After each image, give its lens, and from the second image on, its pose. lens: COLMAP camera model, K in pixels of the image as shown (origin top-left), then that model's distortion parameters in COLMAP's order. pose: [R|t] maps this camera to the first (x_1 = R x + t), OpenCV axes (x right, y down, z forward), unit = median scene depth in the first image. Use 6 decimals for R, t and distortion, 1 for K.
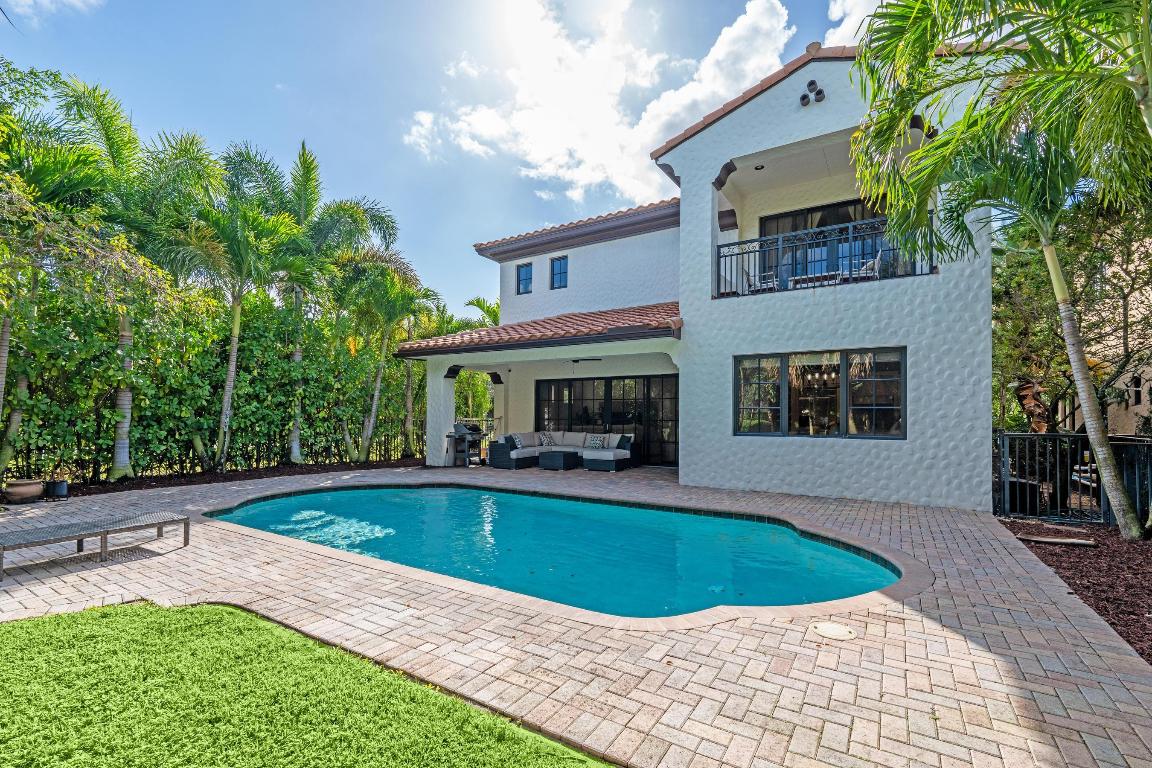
lens RADIAL K [[517.6, 0, 573.8], [0, 517.6, 406.5], [0, 0, 1]] dist [-0.000134, 0.000063]
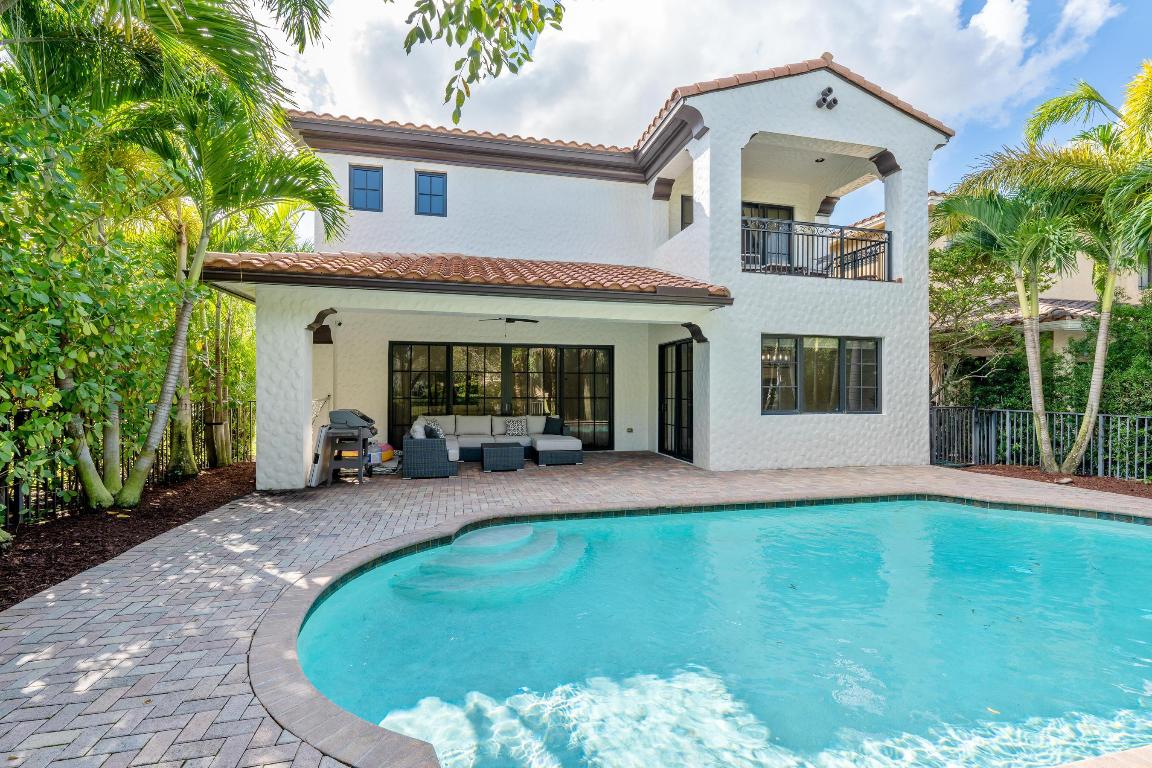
lens RADIAL K [[502.0, 0, 576.0], [0, 502.0, 384.0], [0, 0, 1]] dist [-0.002526, -0.000514]
pose [[0.696899, 0.002152, 0.717166, -0.646443], [-0.013204, 0.999864, 0.009831, -0.007537], [-0.717047, -0.016321, 0.696833, 0.616100]]
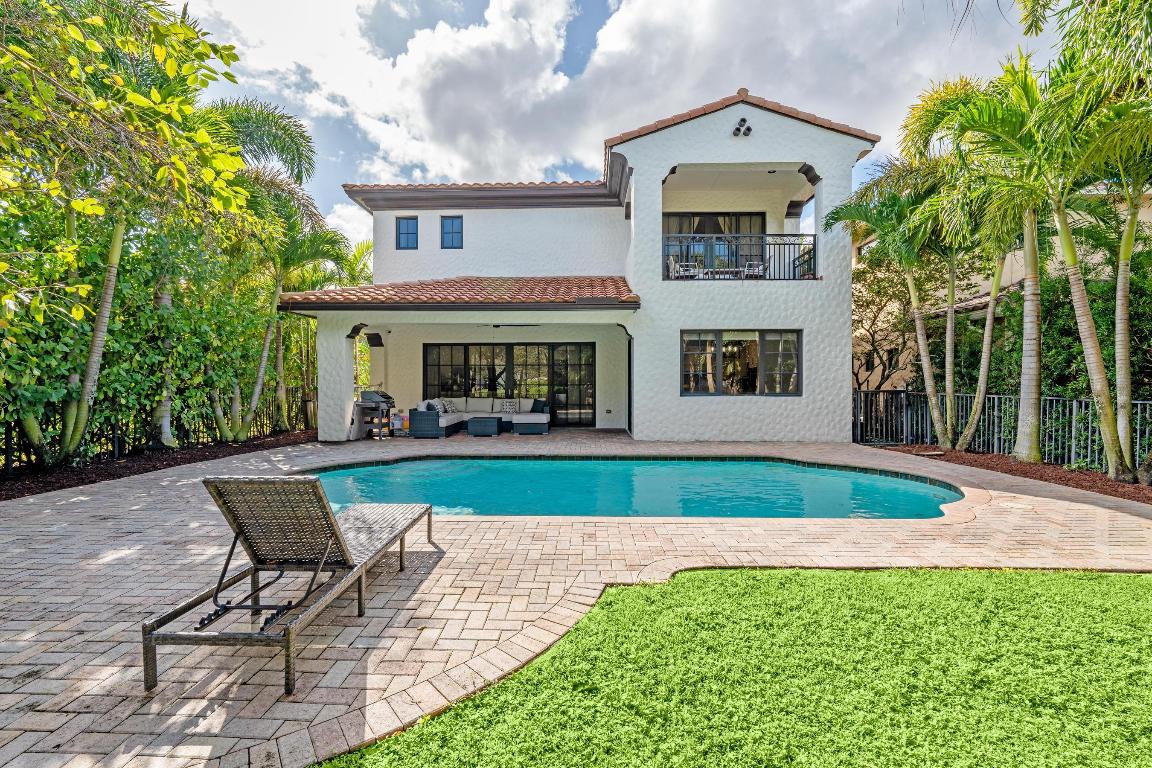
lens RADIAL K [[508.2, 0, 576.0], [0, 508.2, 384.0], [0, 0, 1]] dist [-0.001011, -0.000192]
pose [[0.858714, -0.006740, 0.512411, -0.527903], [-0.003367, 0.999818, 0.018794, 0.006598], [-0.512444, -0.017864, 0.858535, 0.116409]]
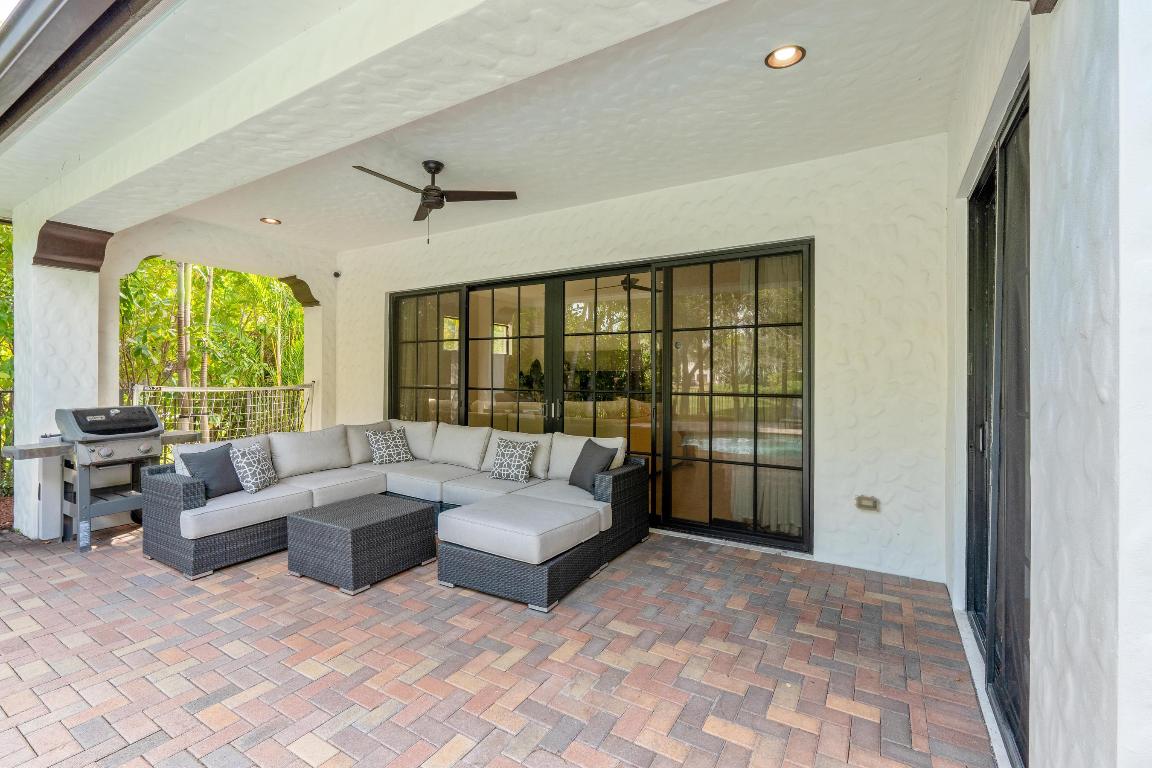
lens RADIAL K [[509.2, 0, 576.0], [0, 509.2, 384.0], [0, 0, 1]] dist [-0.000497, -0.000129]
pose [[0.999799, 0.002073, 0.019956, 0.116539], [-0.002632, 0.999603, 0.028052, 0.015649], [-0.019890, -0.028099, 0.999407, 1.006017]]
